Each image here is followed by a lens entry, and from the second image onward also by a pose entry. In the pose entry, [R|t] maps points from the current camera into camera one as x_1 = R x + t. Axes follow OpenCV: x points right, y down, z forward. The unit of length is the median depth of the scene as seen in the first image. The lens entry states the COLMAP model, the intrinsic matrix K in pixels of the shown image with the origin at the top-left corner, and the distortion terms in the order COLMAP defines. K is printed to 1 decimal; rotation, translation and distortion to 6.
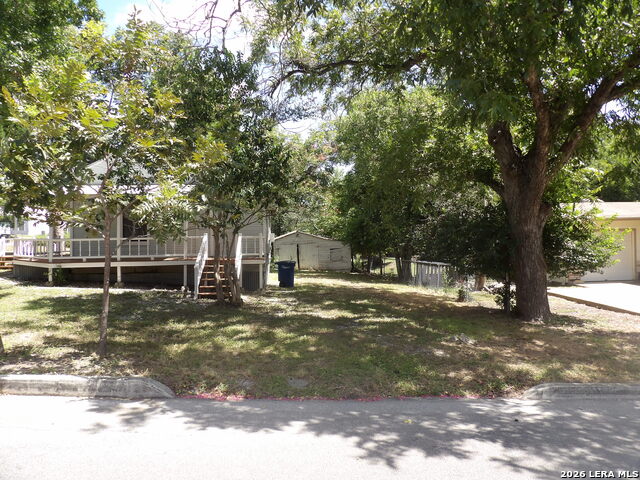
lens RADIAL K [[470.1, 0, 321.3], [0, 470.1, 231.8], [0, 0, 1]] dist [-0.029080, 0.066346]
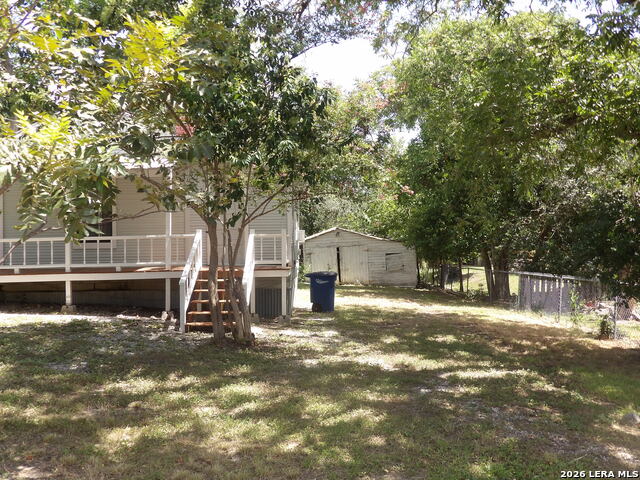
lens RADIAL K [[653.7, 0, 320.0], [0, 653.7, 240.0], [0, 0, 1]] dist [0.023478, 0.017873]
pose [[0.997142, -0.002159, -0.075518, -0.010888], [0.003300, 0.999882, 0.014988, 0.004345], [0.075477, -0.015194, 0.997032, 0.111784]]
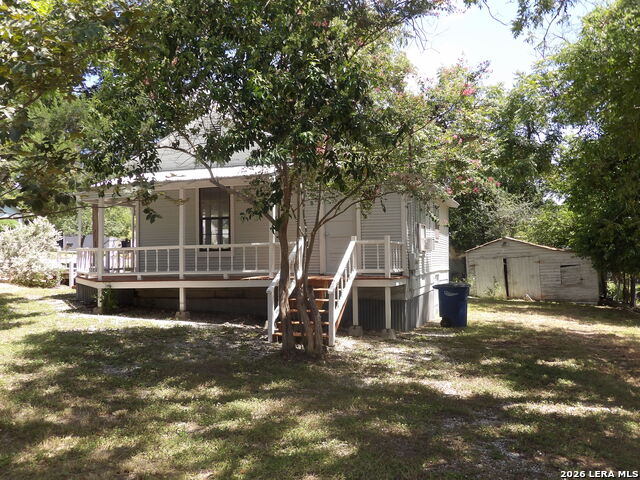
lens RADIAL K [[660.9, 0, 297.8], [0, 660.9, 229.3], [0, 0, 1]] dist [0.026709, 0.011485]
pose [[0.925076, -0.017429, -0.379381, 0.086905], [0.009735, 0.999706, -0.022190, 0.012639], [0.379657, 0.016834, 0.924974, 0.178332]]
